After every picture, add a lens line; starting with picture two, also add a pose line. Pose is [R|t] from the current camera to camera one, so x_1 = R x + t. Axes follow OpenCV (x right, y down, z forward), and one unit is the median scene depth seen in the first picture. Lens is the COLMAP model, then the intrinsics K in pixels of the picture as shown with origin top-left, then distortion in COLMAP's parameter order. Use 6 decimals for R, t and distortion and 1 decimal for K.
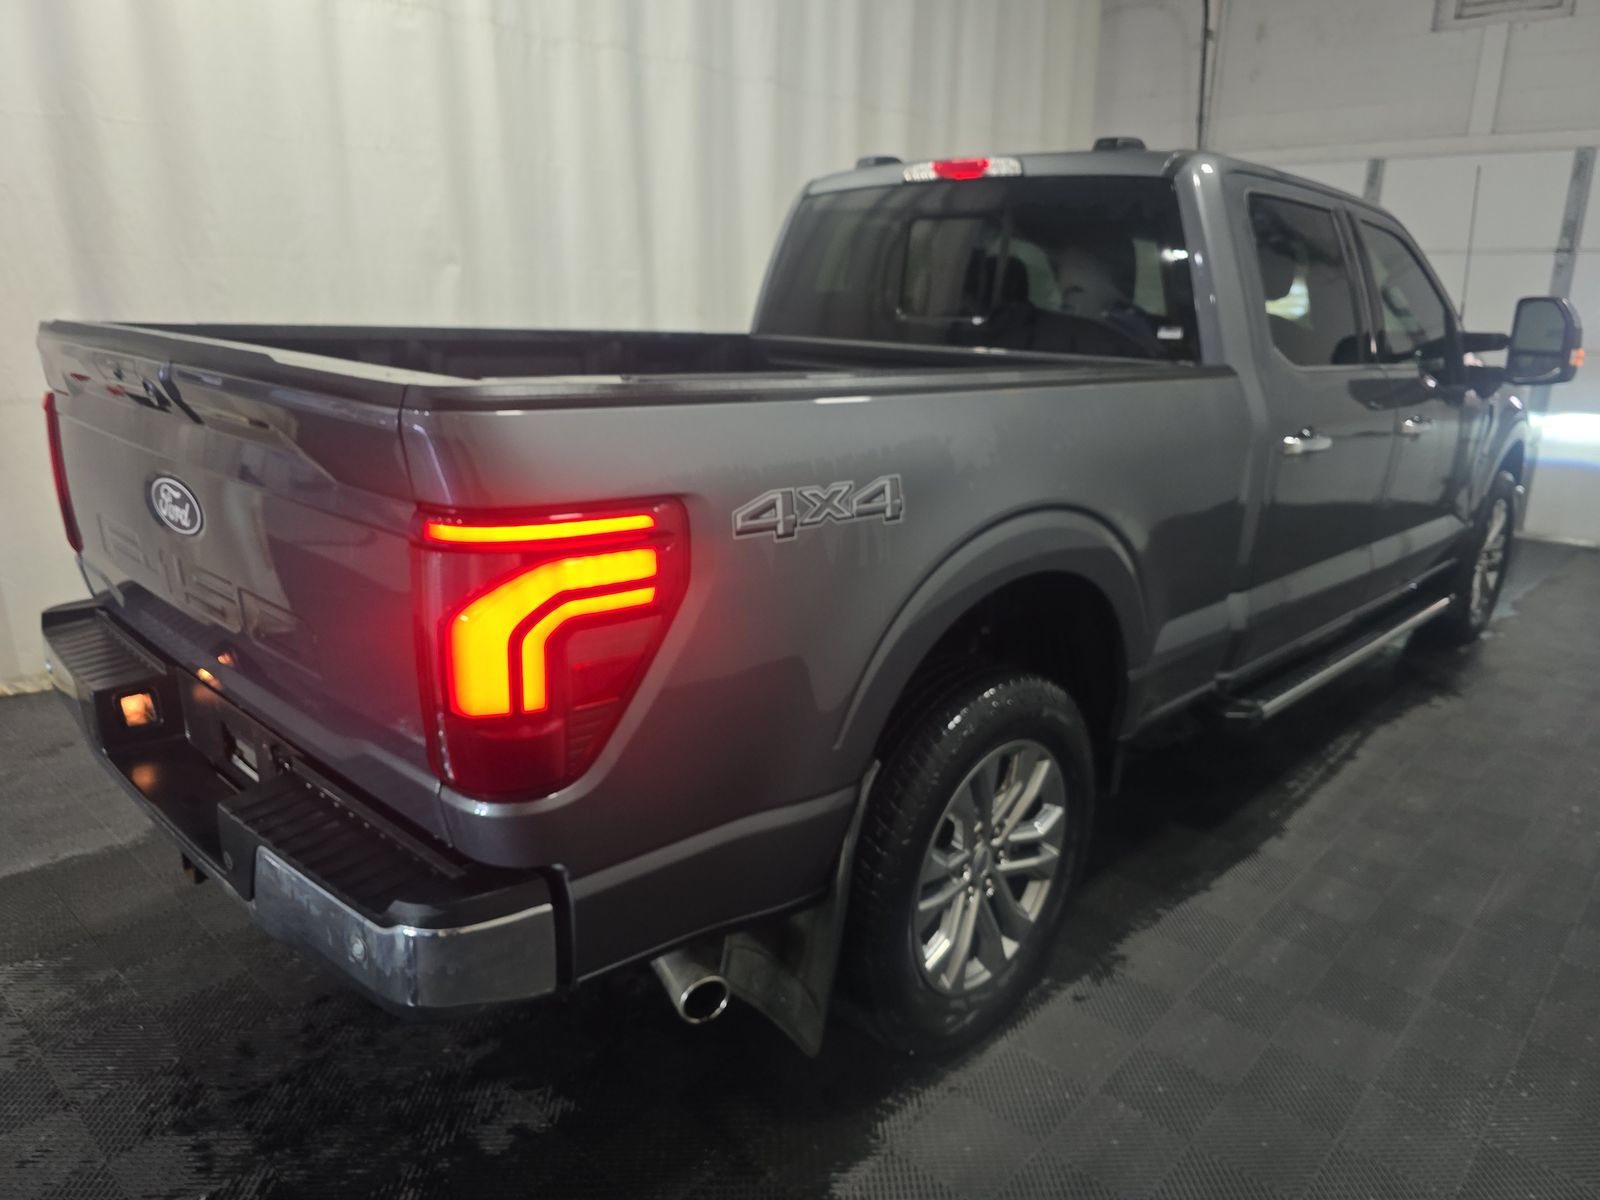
lens RADIAL K [[1126.5, 0, 800.0], [0, 1126.5, 600.0], [0, 0, 1]] dist [0.001181, -0.004582]
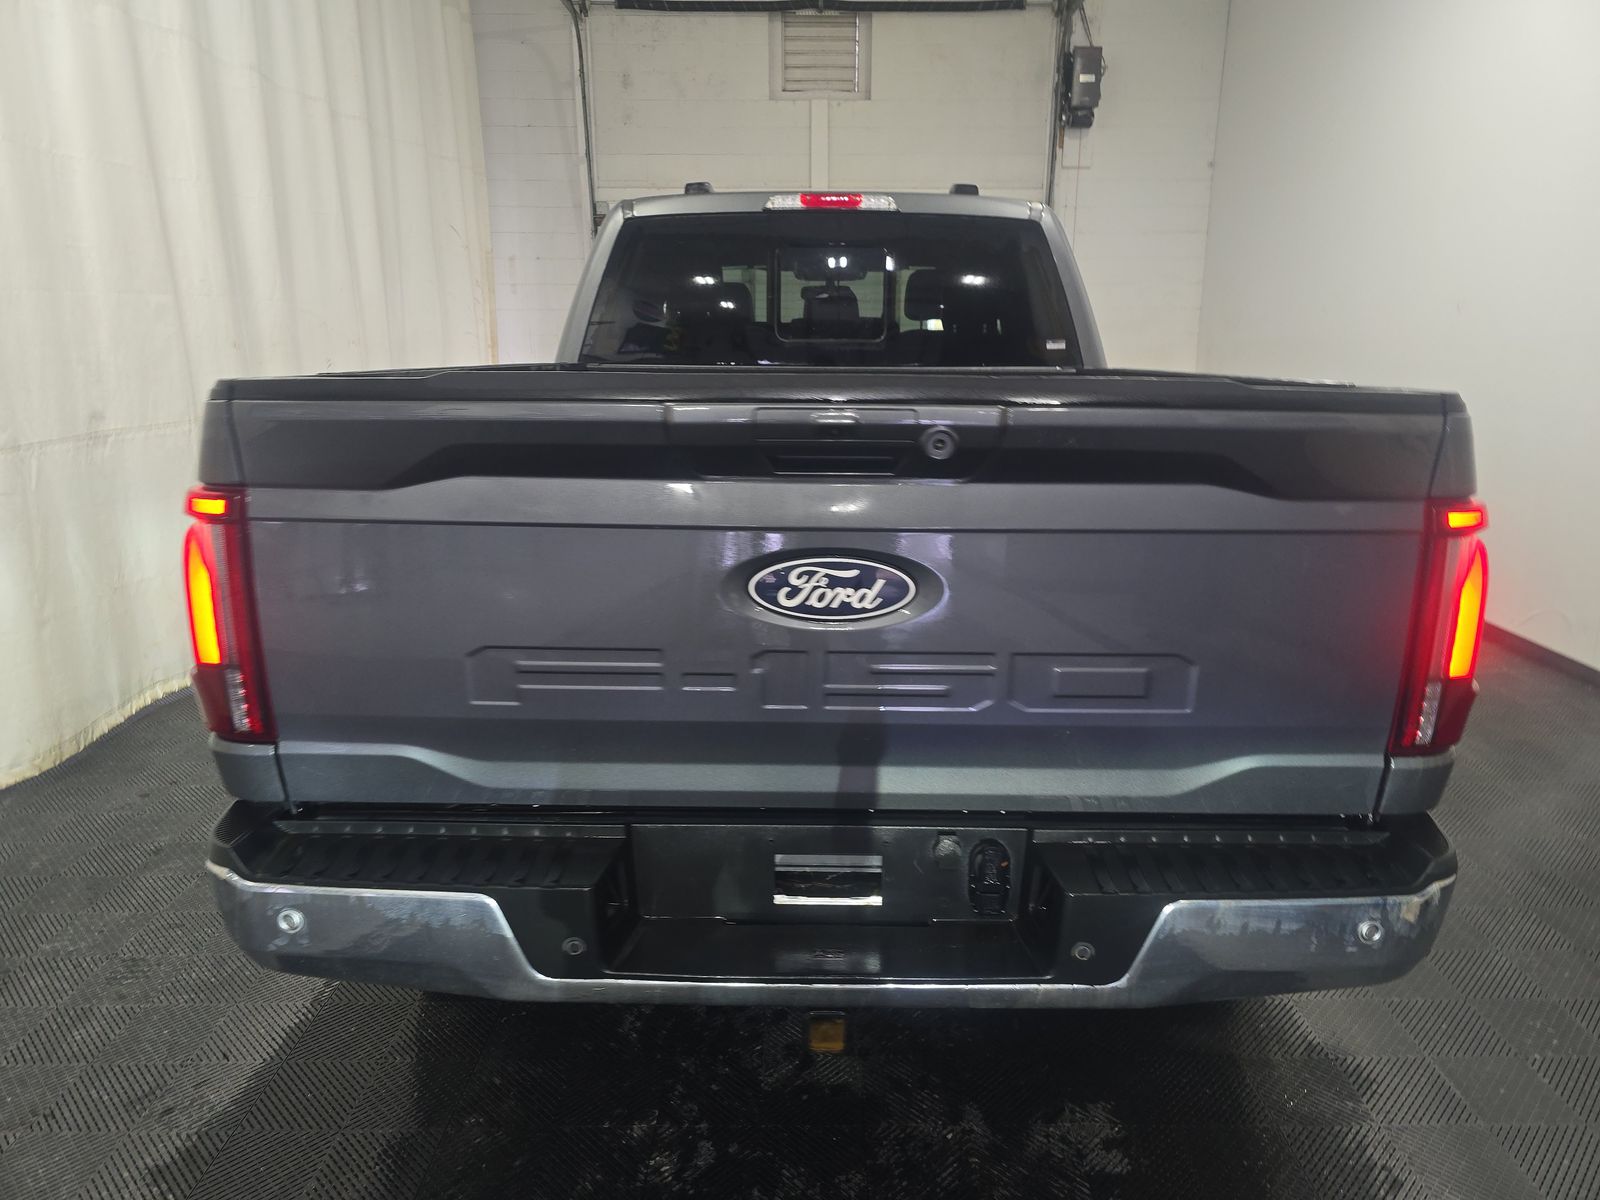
lens RADIAL K [[1126.5, 0, 800.0], [0, 1126.5, 600.0], [0, 0, 1]] dist [0.001181, -0.004582]
pose [[0.723418, -0.184430, 0.665321, -0.660961], [0.198234, 0.978570, 0.055720, -0.075070], [-0.661340, 0.091580, 0.744475, 0.248841]]
